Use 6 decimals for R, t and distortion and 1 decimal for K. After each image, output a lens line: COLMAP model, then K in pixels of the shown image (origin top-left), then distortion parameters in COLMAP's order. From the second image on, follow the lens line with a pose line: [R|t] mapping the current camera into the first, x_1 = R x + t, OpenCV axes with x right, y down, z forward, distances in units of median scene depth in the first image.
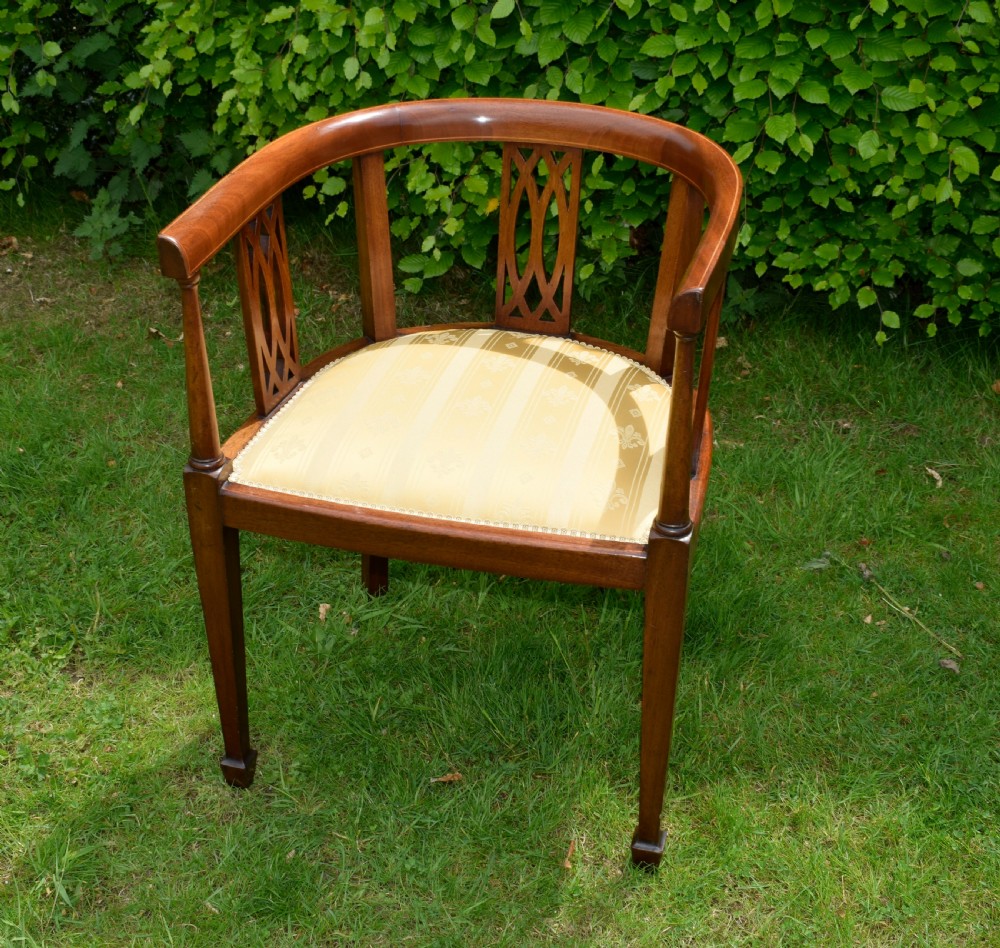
lens RADIAL K [[1405.0, 0, 440.3], [0, 1405.0, 481.4], [0, 0, 1]] dist [-0.035997, 0.000000]
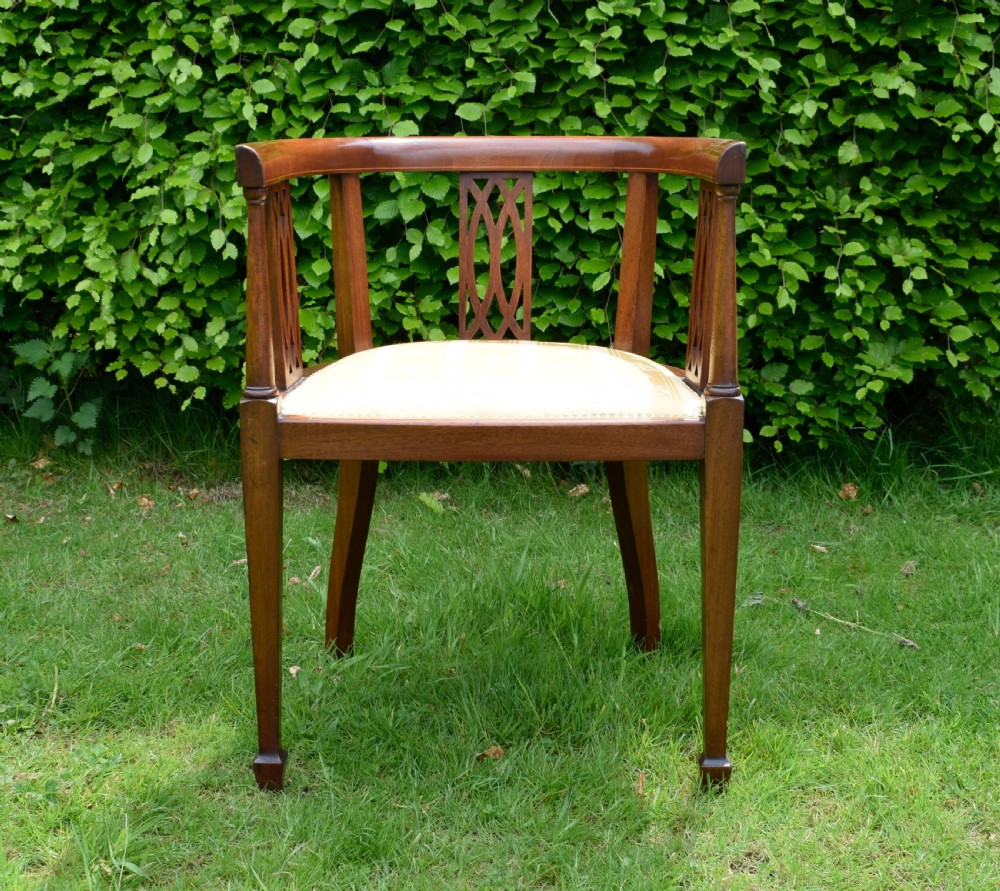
lens RADIAL K [[1483.0, 0, 444.8], [0, 1483.0, 479.4], [0, 0, 1]] dist [-0.039598, 0.000000]
pose [[0.969698, -0.052303, 0.238641, -0.190504], [0.123193, 0.948215, -0.292766, 0.240694], [-0.210971, 0.313293, 0.925926, 0.002224]]
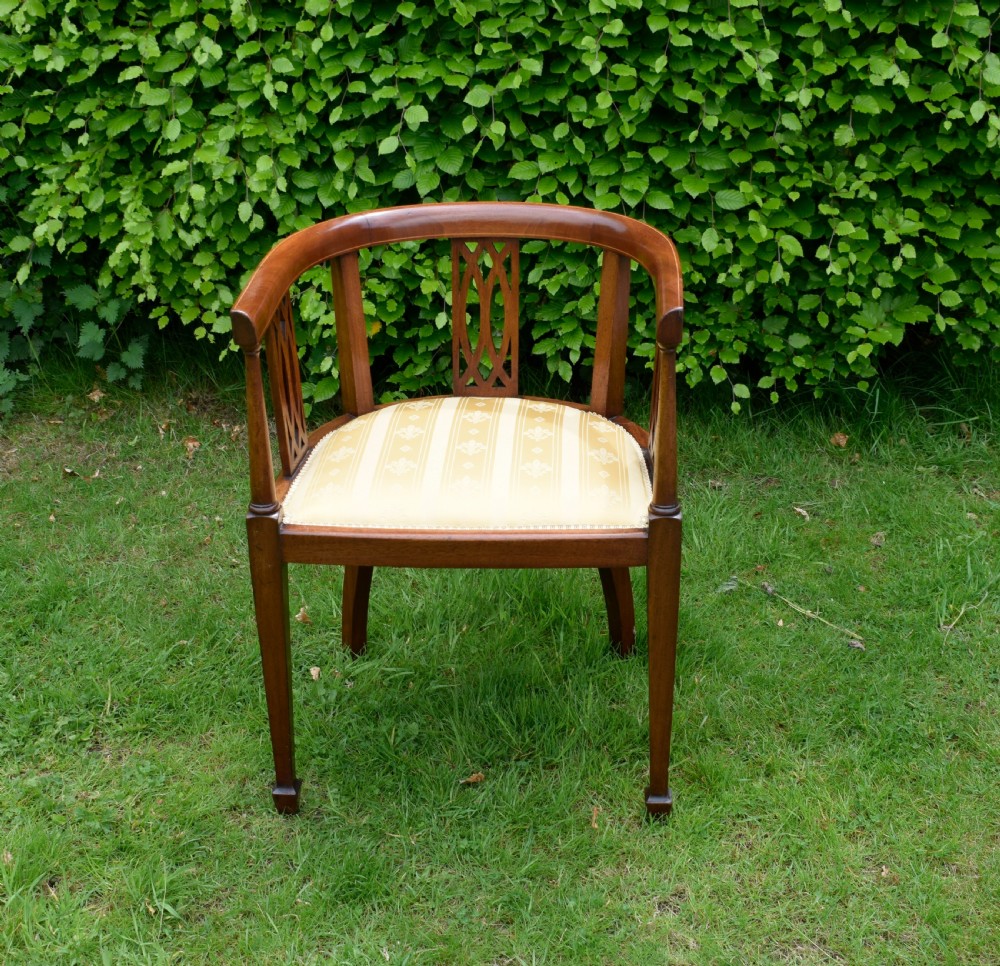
lens RADIAL K [[1471.4, 0, 456.7], [0, 1471.4, 521.7], [0, 0, 1]] dist [-0.036903, 0.000000]
pose [[0.978173, -0.101745, 0.181177, -0.149775], [0.120813, 0.987875, -0.097501, 0.087793], [-0.169060, 0.117261, 0.978605, -0.144828]]
